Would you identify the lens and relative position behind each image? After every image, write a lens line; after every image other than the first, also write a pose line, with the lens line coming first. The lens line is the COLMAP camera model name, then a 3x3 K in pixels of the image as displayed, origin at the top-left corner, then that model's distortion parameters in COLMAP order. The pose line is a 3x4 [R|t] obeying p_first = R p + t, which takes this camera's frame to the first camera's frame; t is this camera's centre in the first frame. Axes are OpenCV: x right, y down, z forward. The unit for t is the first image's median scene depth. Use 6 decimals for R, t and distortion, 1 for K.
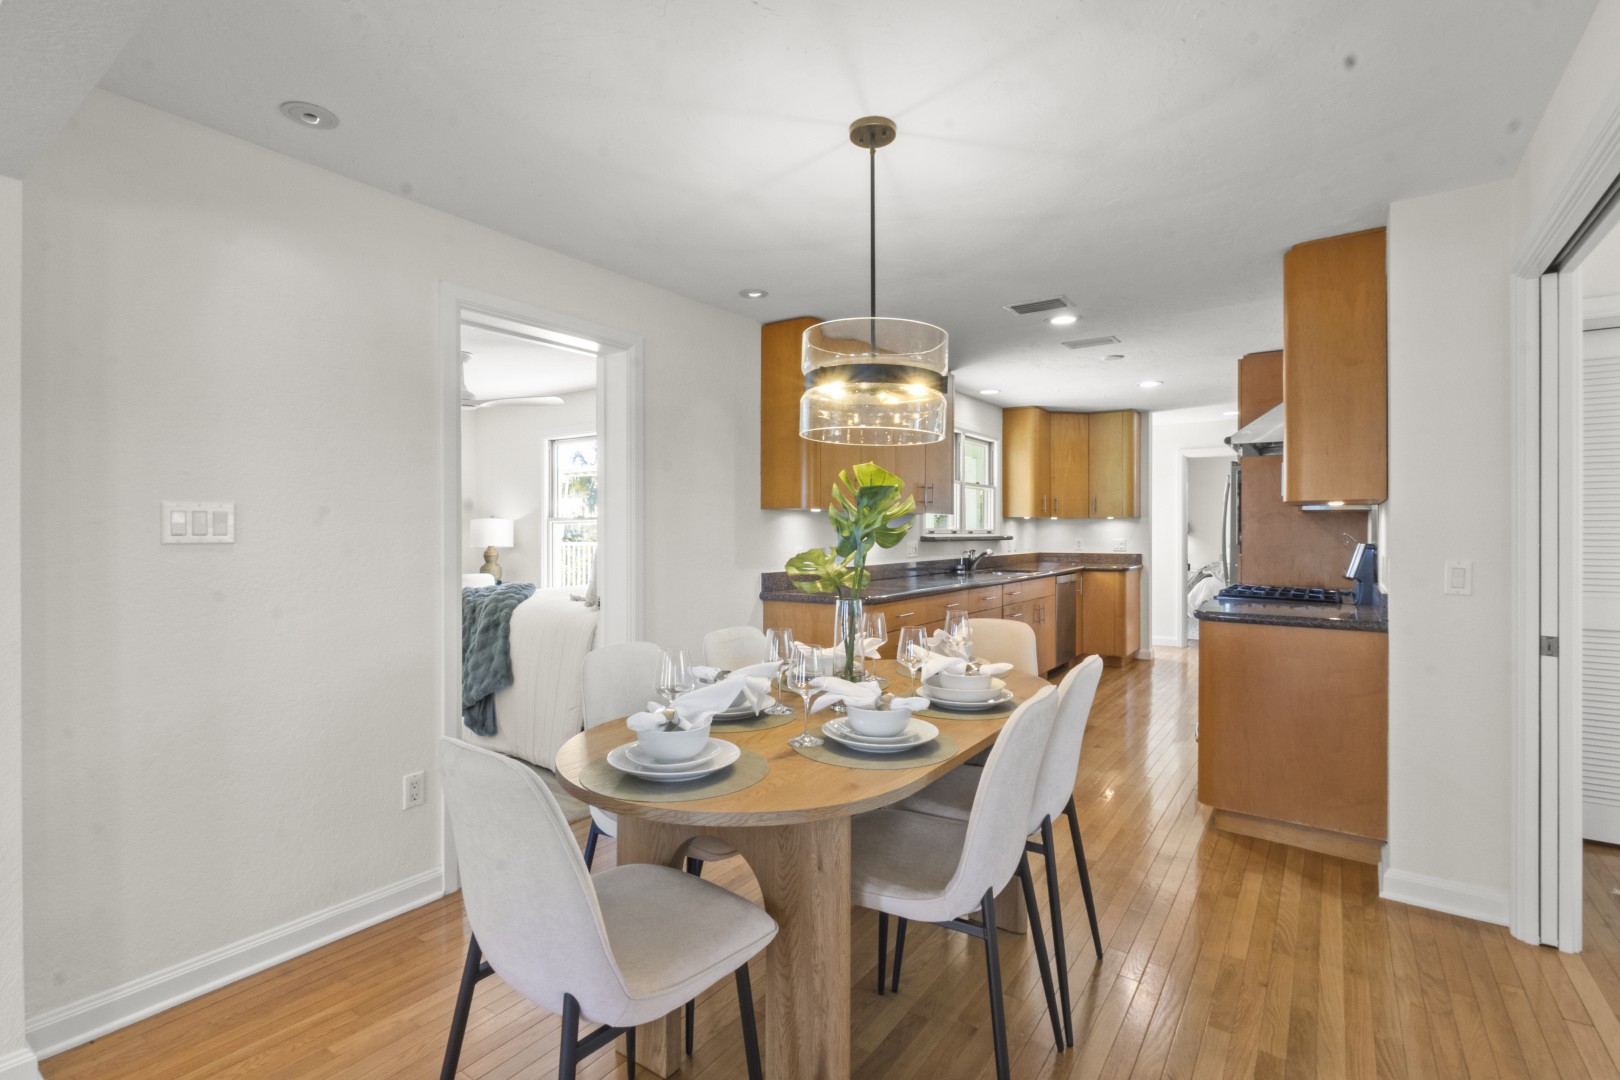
lens RADIAL K [[752.2, 0, 806.8], [0, 752.2, 526.9], [0, 0, 1]] dist [0.000751, -0.000163]
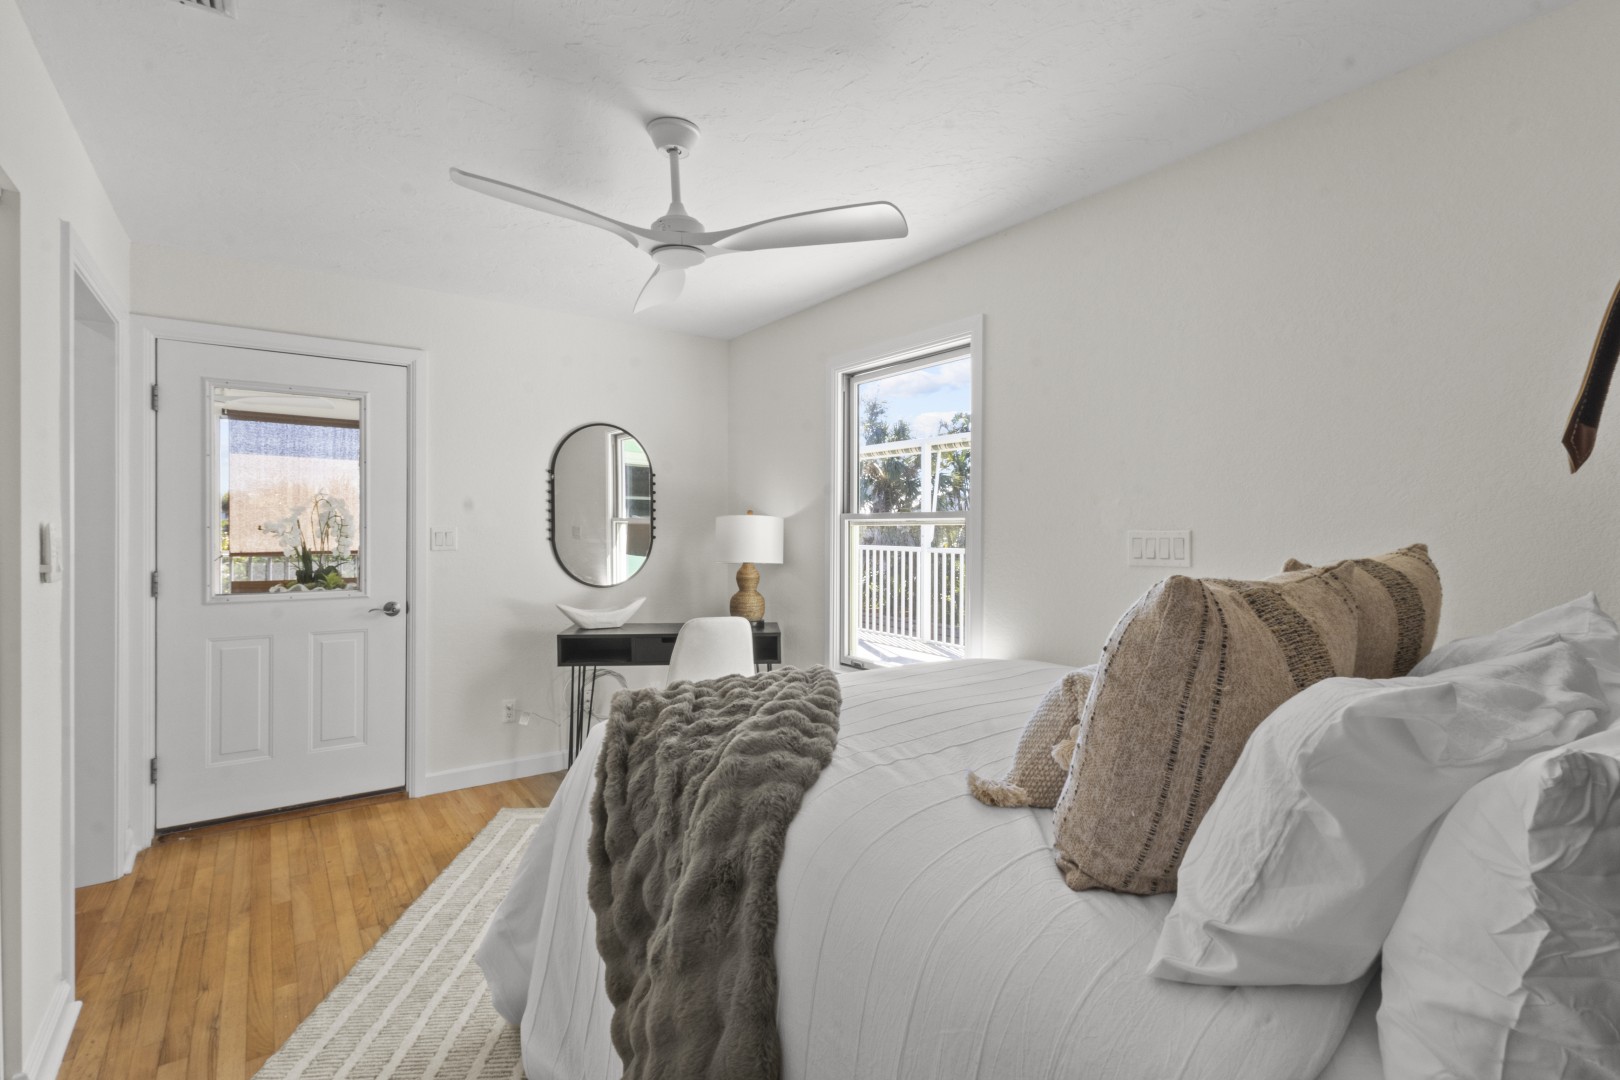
lens RADIAL K [[752.2, 0, 806.8], [0, 752.2, 526.9], [0, 0, 1]] dist [0.000751, -0.000163]
pose [[0.943934, 0.008314, -0.330030, -0.278470], [-0.005944, 0.999949, 0.008189, -0.010852], [0.330081, -0.005768, 0.943935, 0.703634]]
